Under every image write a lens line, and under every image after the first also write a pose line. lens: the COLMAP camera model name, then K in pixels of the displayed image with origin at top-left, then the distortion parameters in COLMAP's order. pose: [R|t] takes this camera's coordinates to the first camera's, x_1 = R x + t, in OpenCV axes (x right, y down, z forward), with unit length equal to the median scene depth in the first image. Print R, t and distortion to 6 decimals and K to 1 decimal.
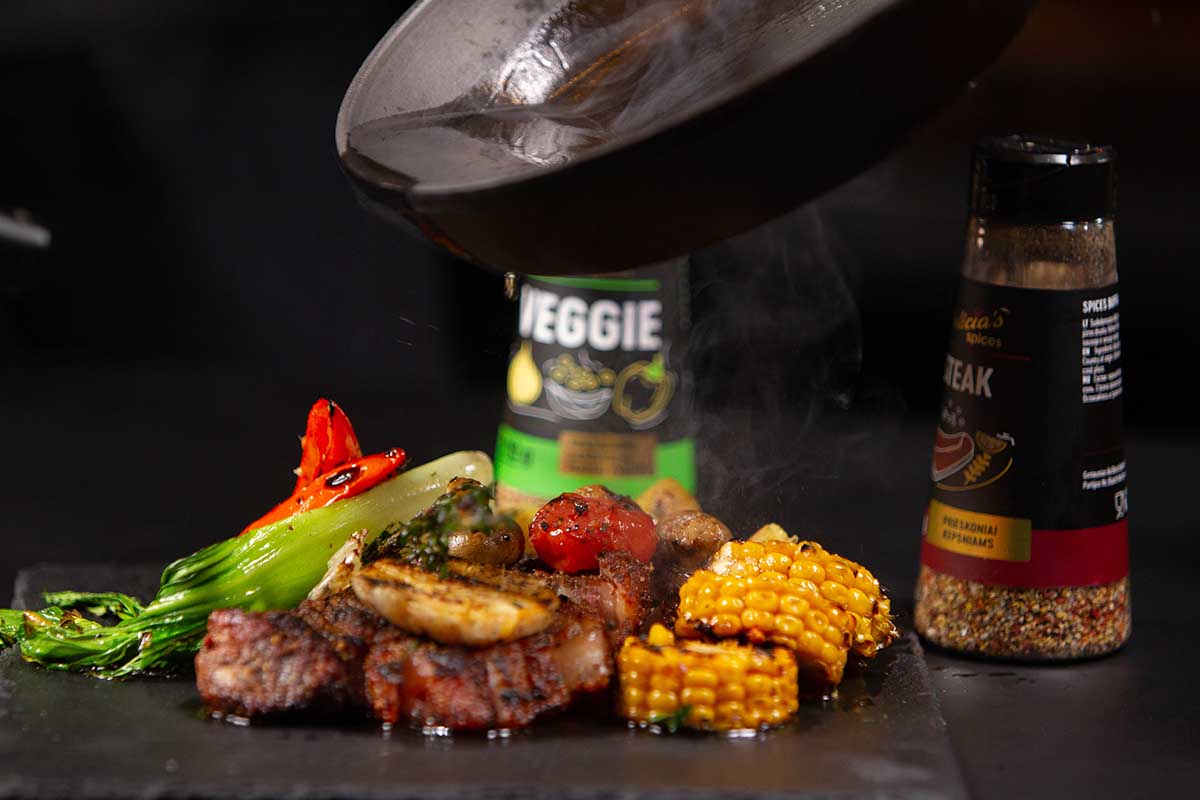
lens RADIAL K [[6188.4, 0, 601.4], [0, 6188.4, 420.0], [0, 0, 1]] dist [-6.082726, 192.458083]
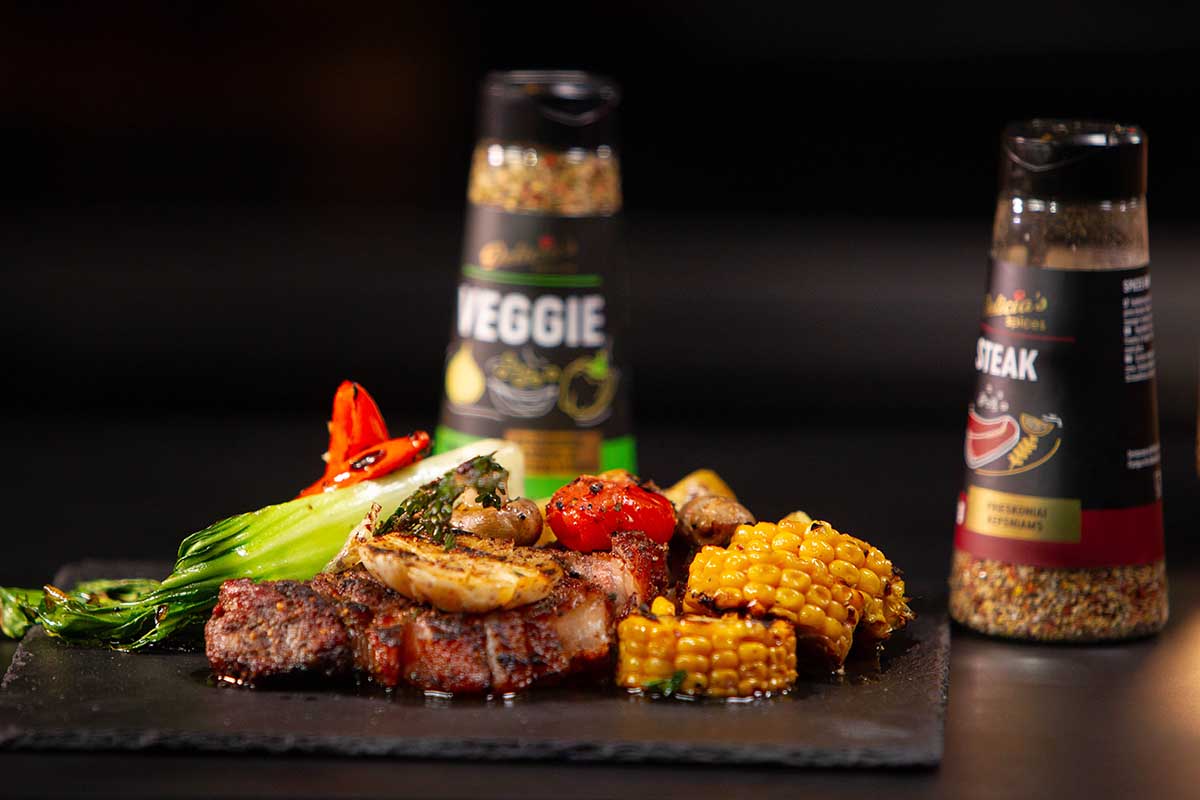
lens RADIAL K [[8945.3, 0, 384.7], [0, 8945.3, 246.9], [0, 0, 1]] dist [0.261789, -574.097694]
pose [[0.997935, -0.003898, -0.064110, 0.051382], [0.002685, 0.999816, -0.018996, 0.001687], [0.064172, 0.018784, 0.997762, -0.456709]]
